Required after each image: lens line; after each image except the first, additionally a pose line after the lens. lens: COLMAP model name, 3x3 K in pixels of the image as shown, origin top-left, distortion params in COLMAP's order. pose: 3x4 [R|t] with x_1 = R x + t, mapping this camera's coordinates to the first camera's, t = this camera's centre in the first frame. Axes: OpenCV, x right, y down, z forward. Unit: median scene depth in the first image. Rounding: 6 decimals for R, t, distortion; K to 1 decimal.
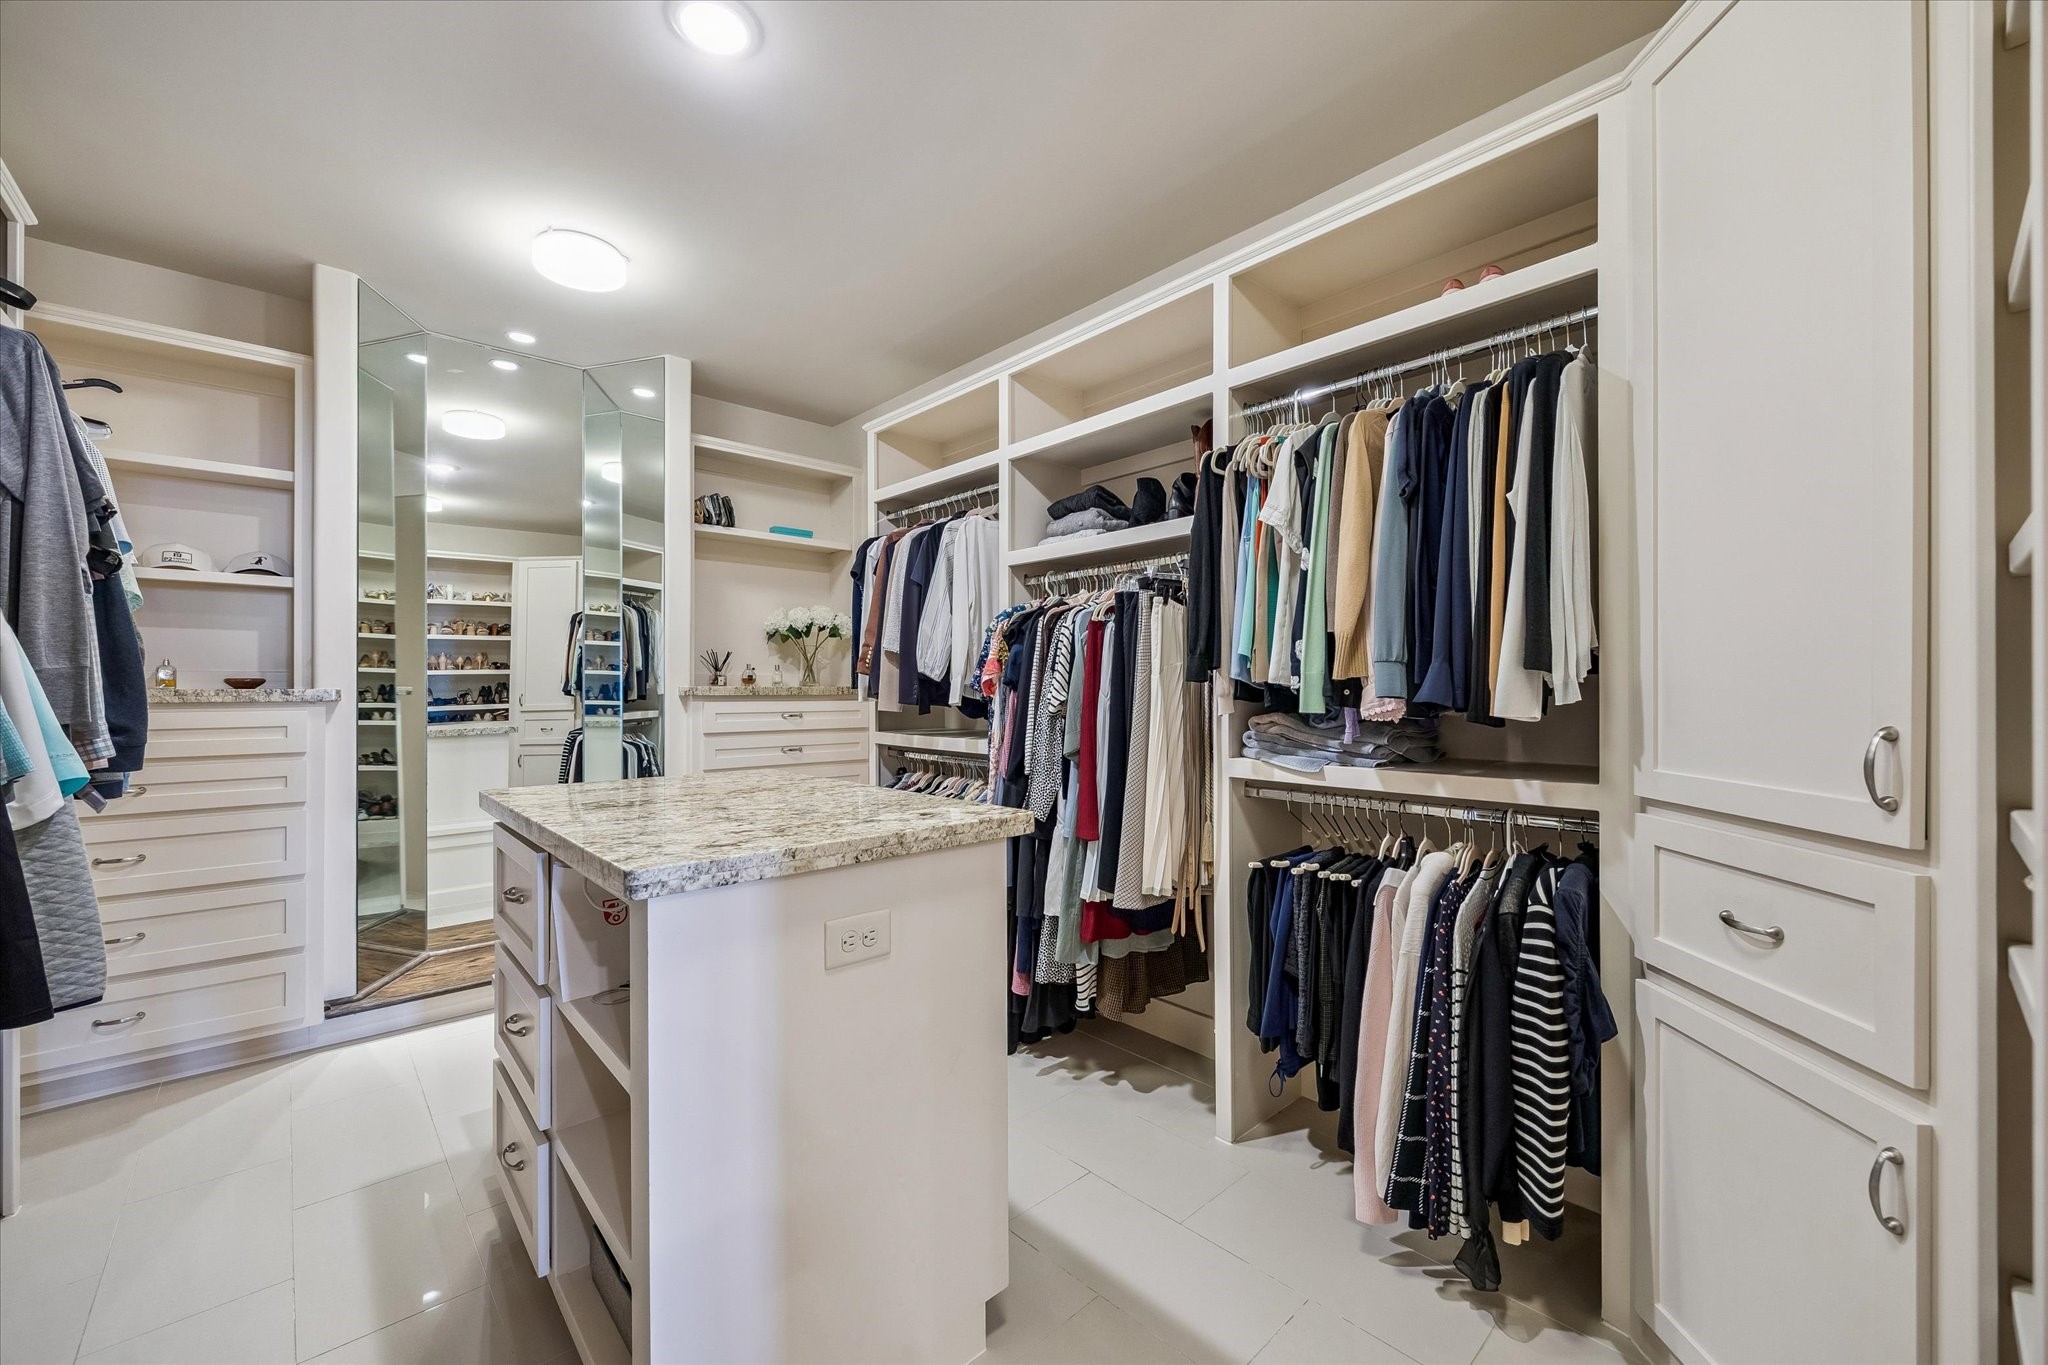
lens RADIAL K [[823.1, 0, 1032.1], [0, 823.1, 688.0], [0, 0, 1]] dist [-0.000732, -0.000762]
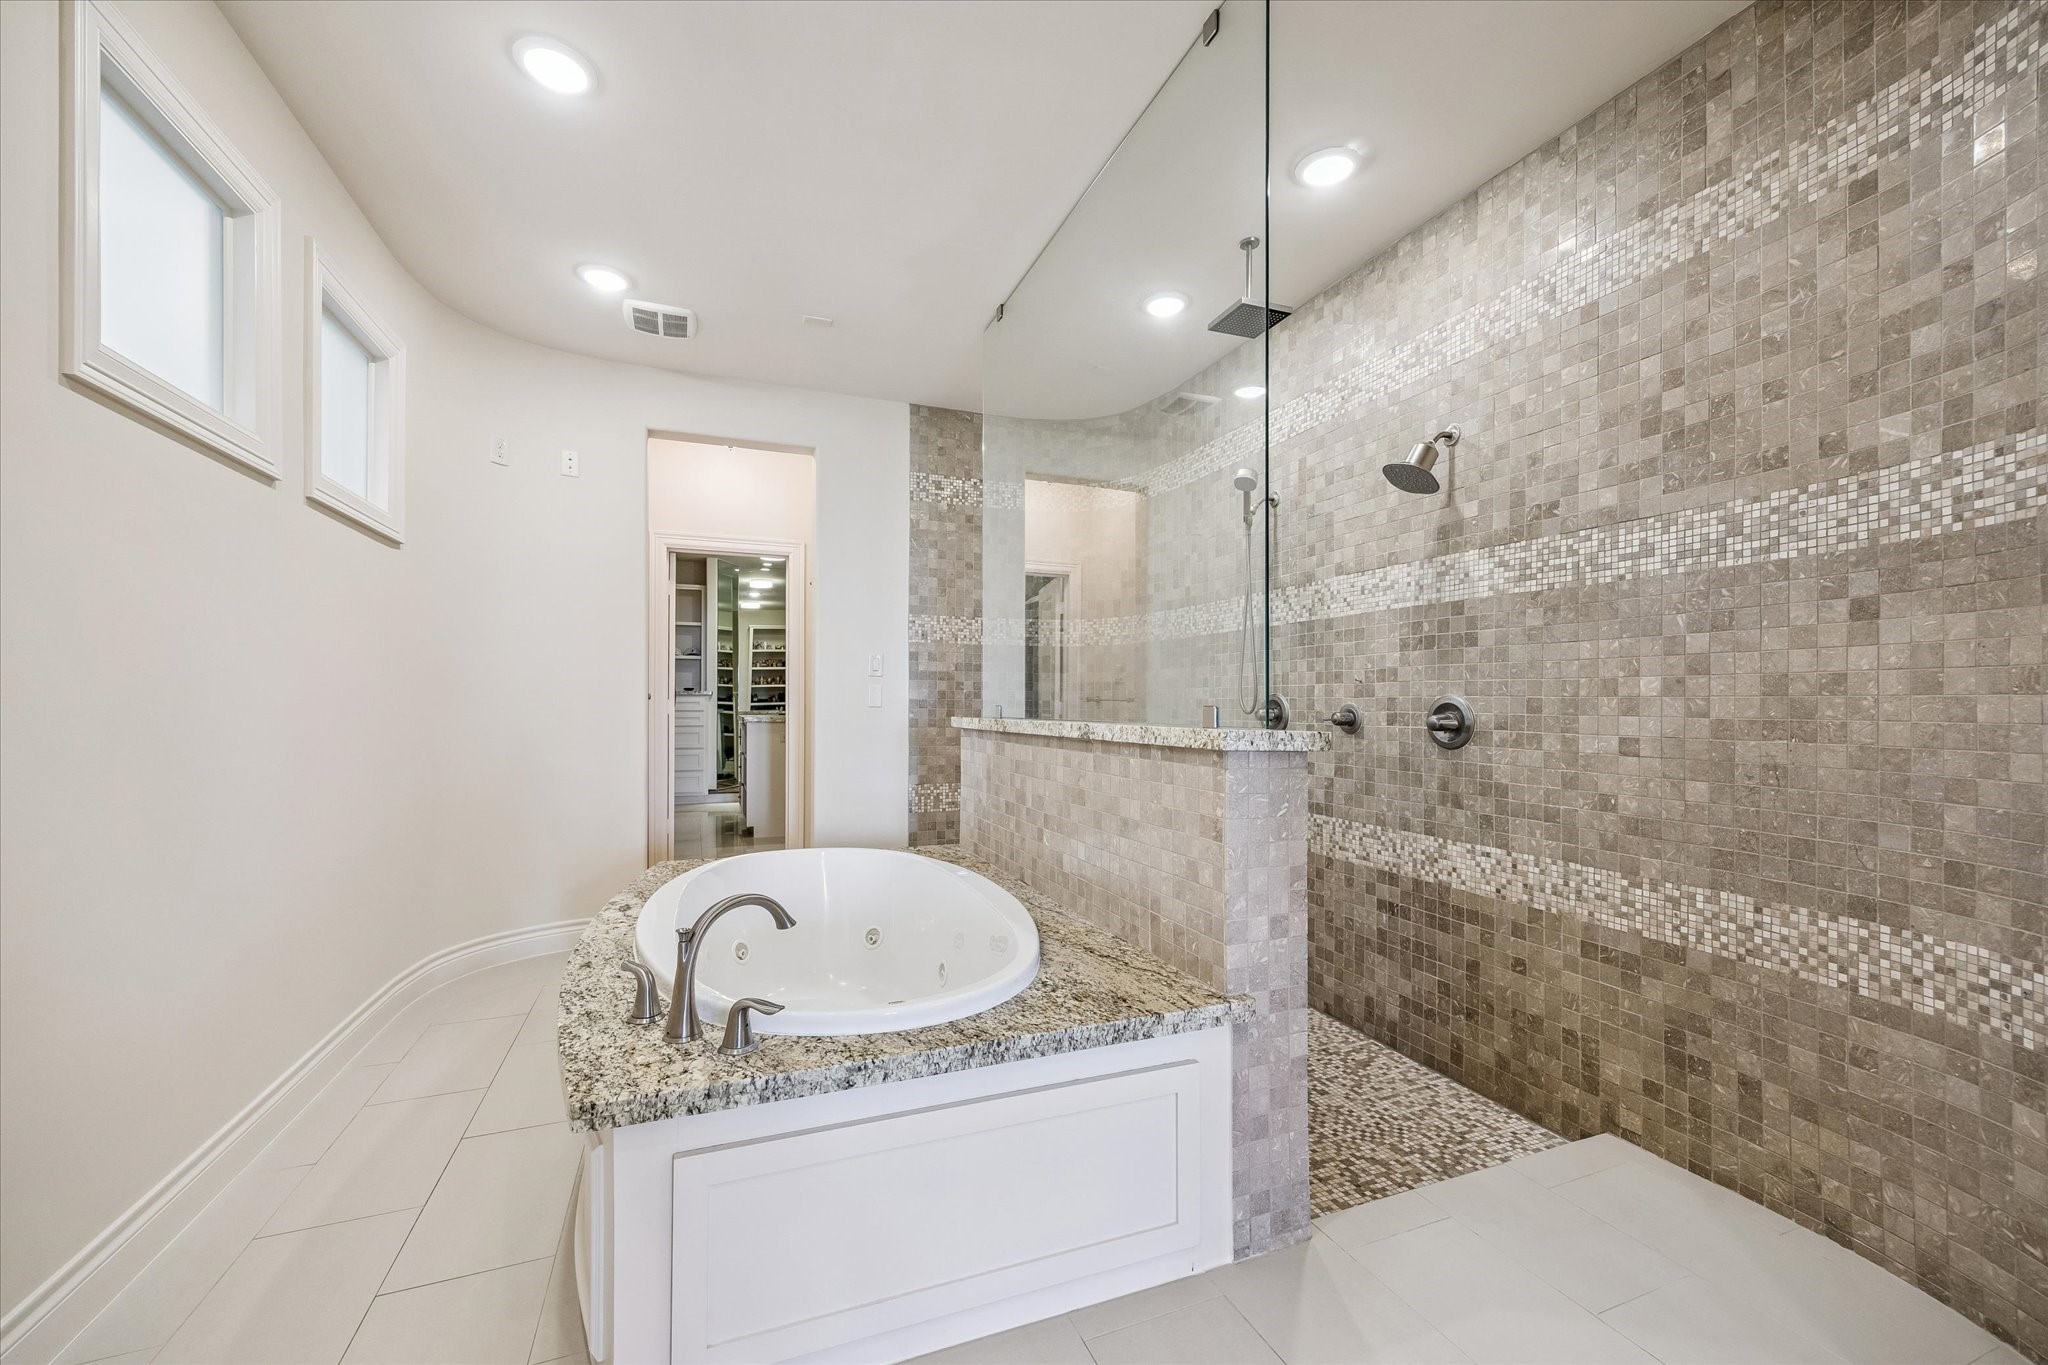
lens RADIAL K [[823.1, 0, 1021.2], [0, 823.1, 696.6], [0, 0, 1]] dist [-0.000732, -0.000762]
pose [[0.943965, -0.001749, -0.330042, 1.261322], [0.000018, 0.999986, -0.005248, 0.039385], [0.330046, 0.004948, 0.943952, -1.522186]]
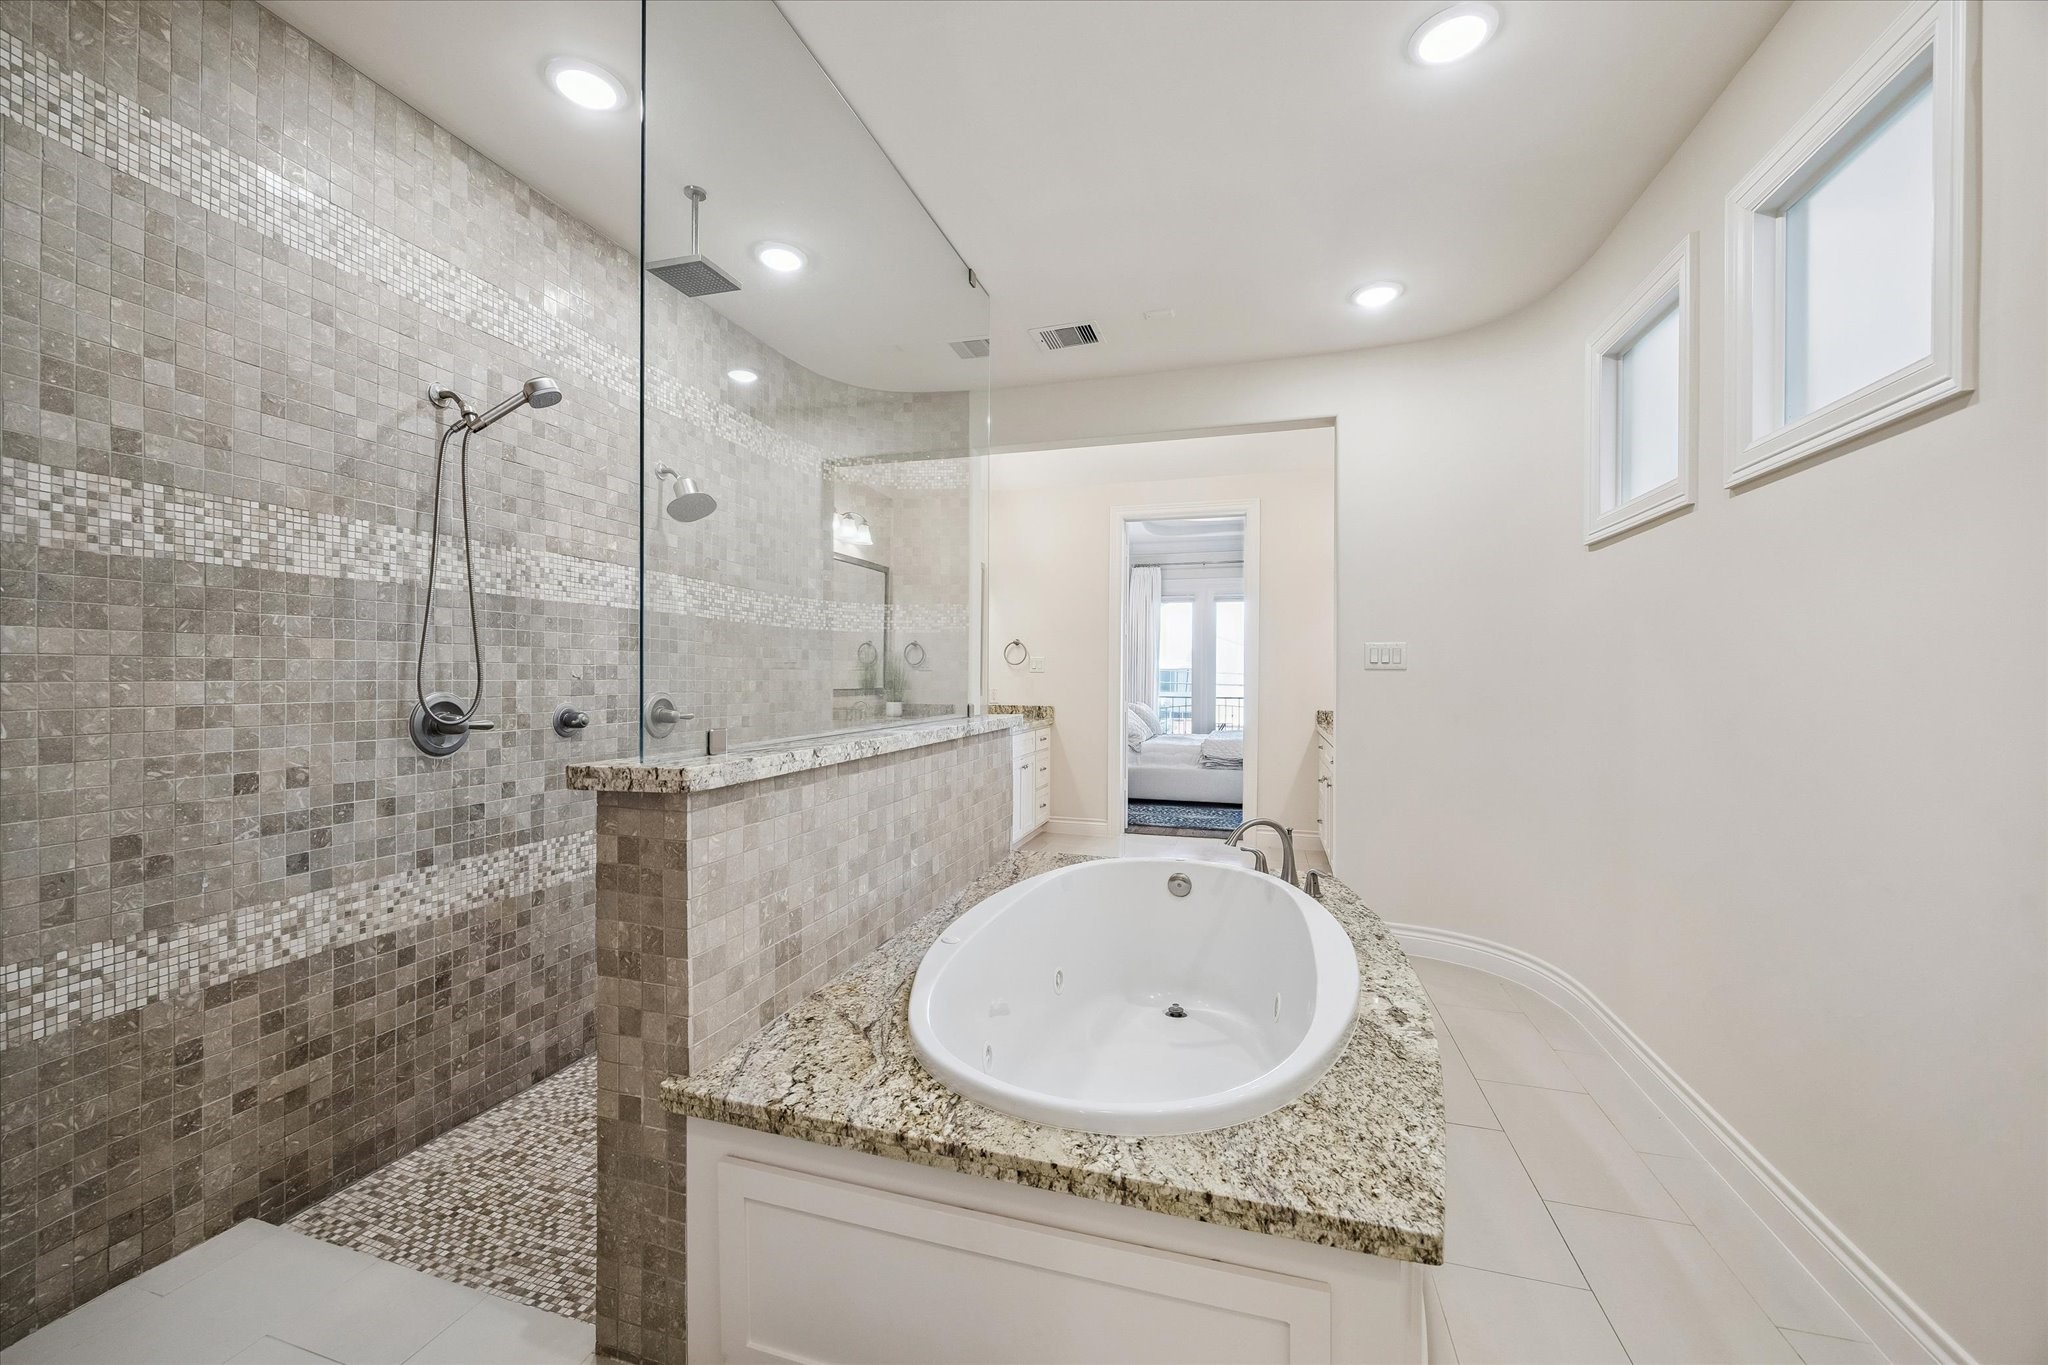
lens RADIAL K [[823.1, 0, 1009.4], [0, 823.1, 674.3], [0, 0, 1]] dist [-0.000732, -0.000762]
pose [[-0.543215, -0.004054, 0.839584, 0.423308], [-0.010663, 0.999941, -0.002070, 0.012484], [-0.839526, -0.010077, -0.543226, -0.502159]]
